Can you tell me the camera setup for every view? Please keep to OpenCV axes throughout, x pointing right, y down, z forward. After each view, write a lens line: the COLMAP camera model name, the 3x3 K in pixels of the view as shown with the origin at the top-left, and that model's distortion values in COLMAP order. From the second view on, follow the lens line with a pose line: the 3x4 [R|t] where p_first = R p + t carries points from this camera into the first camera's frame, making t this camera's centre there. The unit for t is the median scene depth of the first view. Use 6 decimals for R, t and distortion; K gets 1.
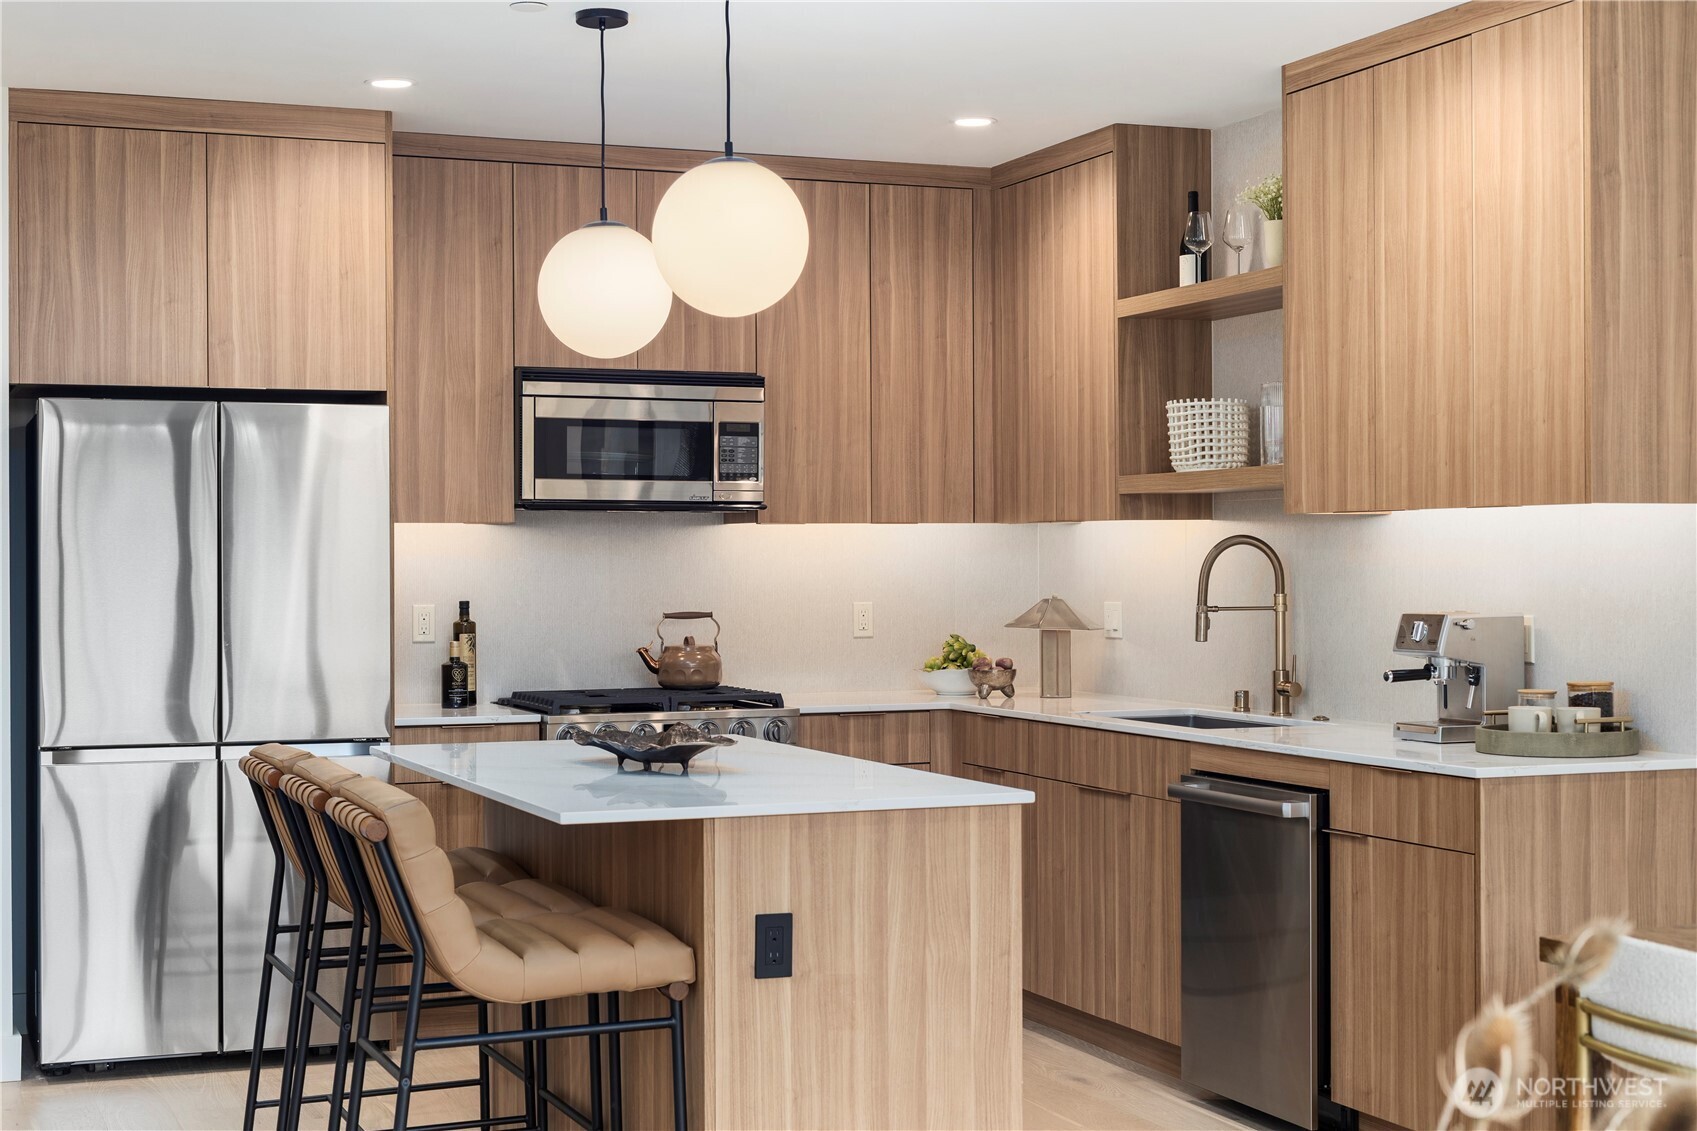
lens RADIAL K [[2443.1, 0, 848.6], [0, 2443.1, 607.4], [0, 0, 1]] dist [-0.004517, 0.000000]
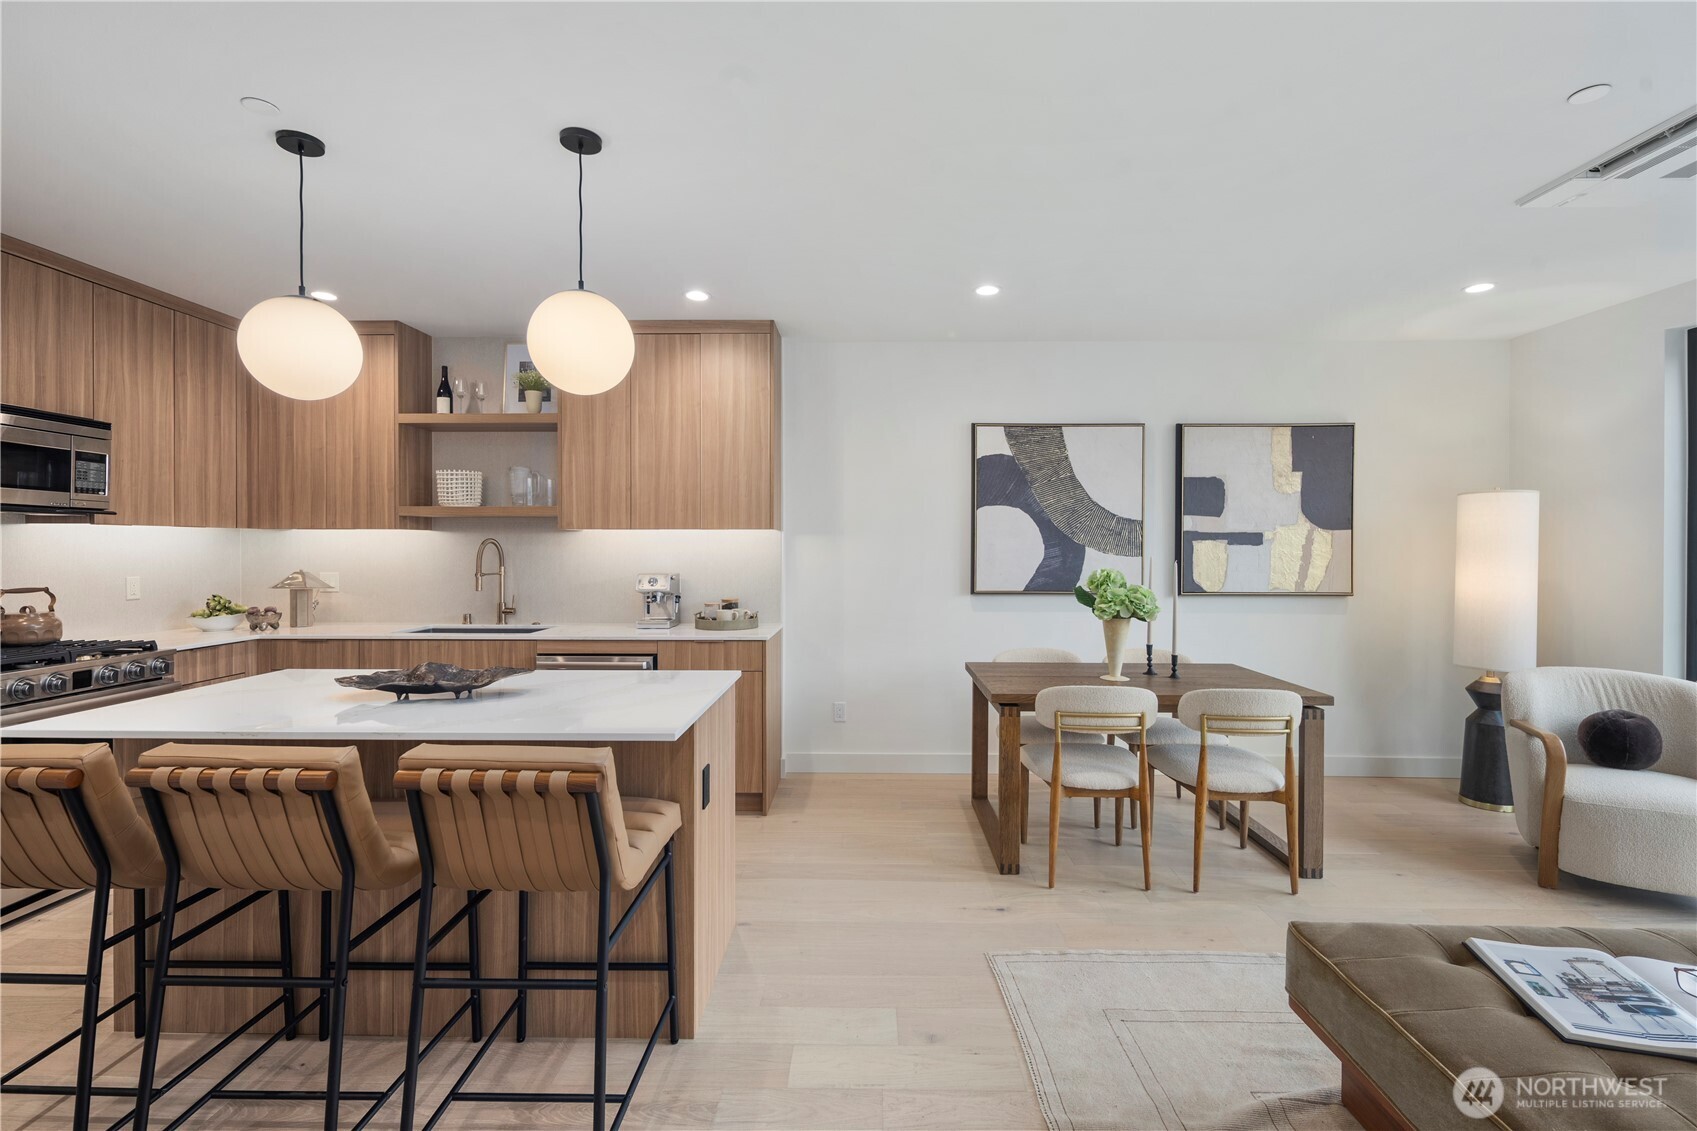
lens RADIAL K [[741.0, 0, 854.5], [0, 741.0, 551.2], [0, 0, 1]] dist [0.005050, -0.003290]
pose [[0.393181, 0.000013, 0.919461, -0.273757], [0.015105, 0.999865, -0.006474, -0.009271], [-0.919337, 0.016434, 0.393128, 0.435395]]
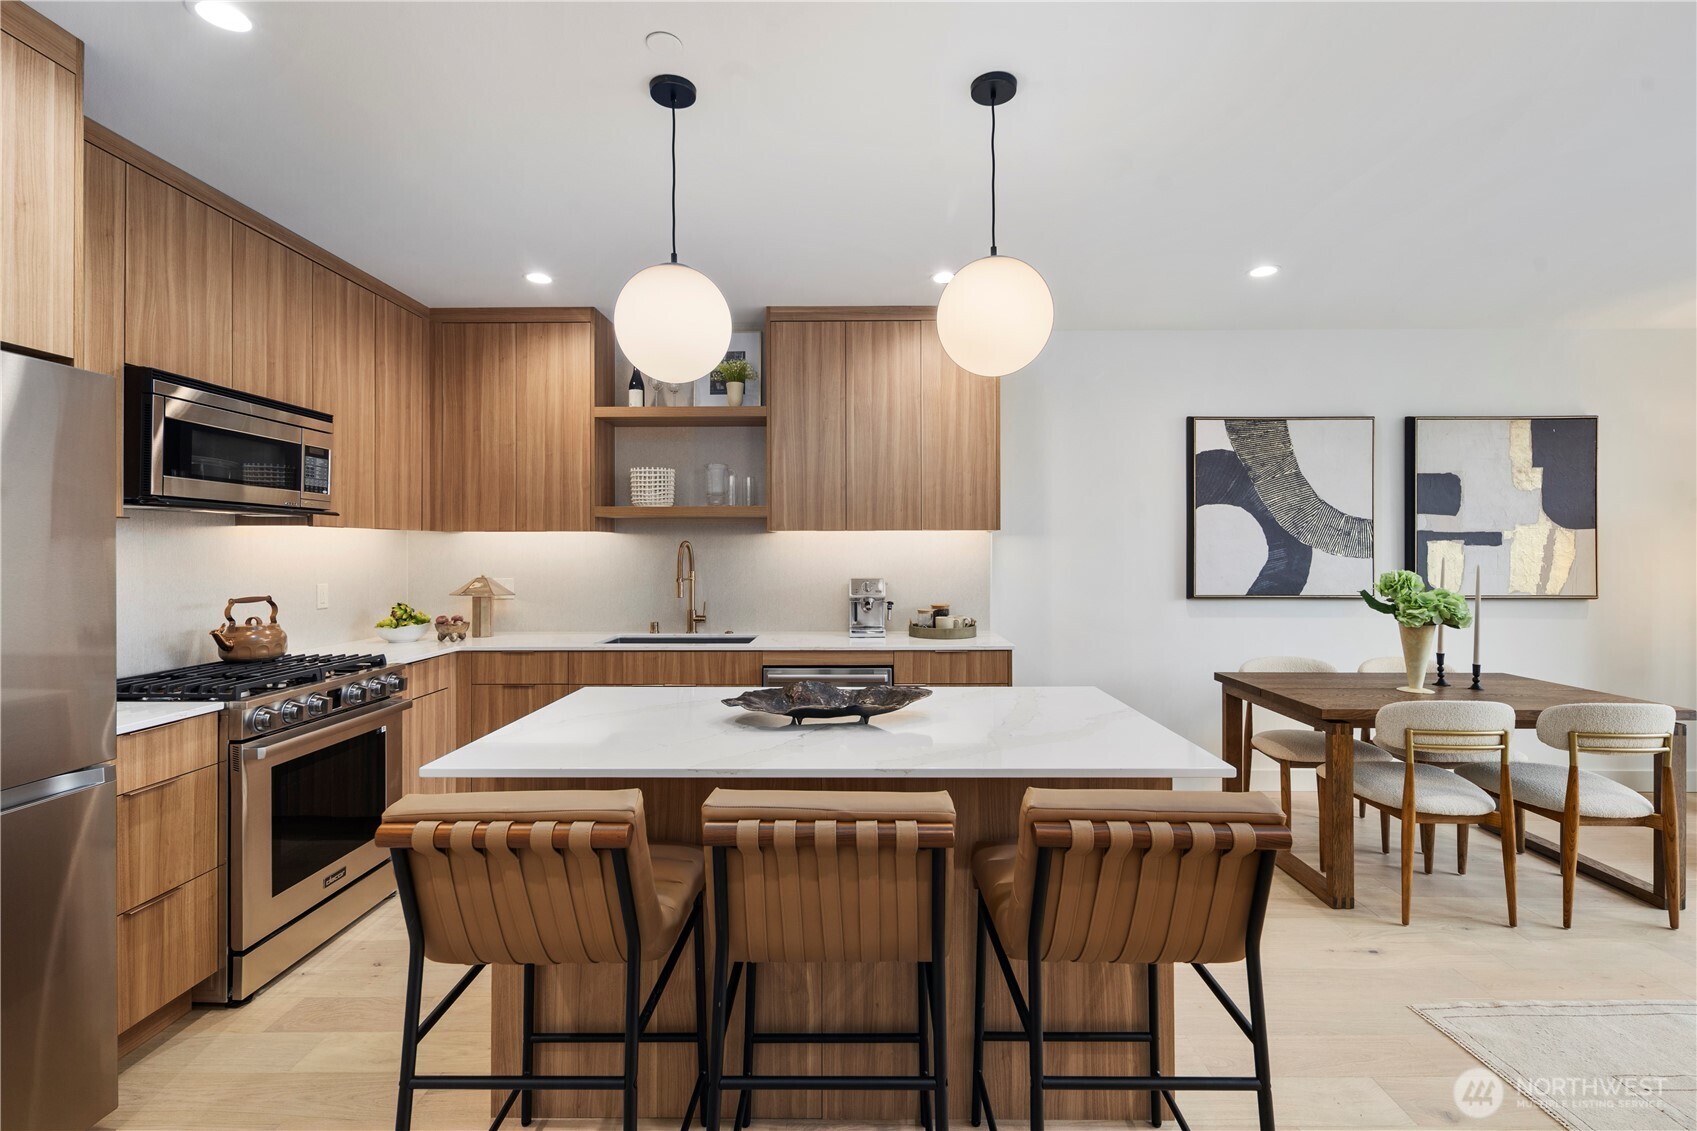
lens RADIAL K [[741.0, 0, 850.2], [0, 741.0, 548.9], [0, 0, 1]] dist [0.005050, -0.003290]
pose [[0.386313, 0.005531, 0.922351, -0.304209], [0.018634, 0.999731, -0.013799, -0.011883], [-0.922180, 0.022517, 0.386106, 0.607240]]
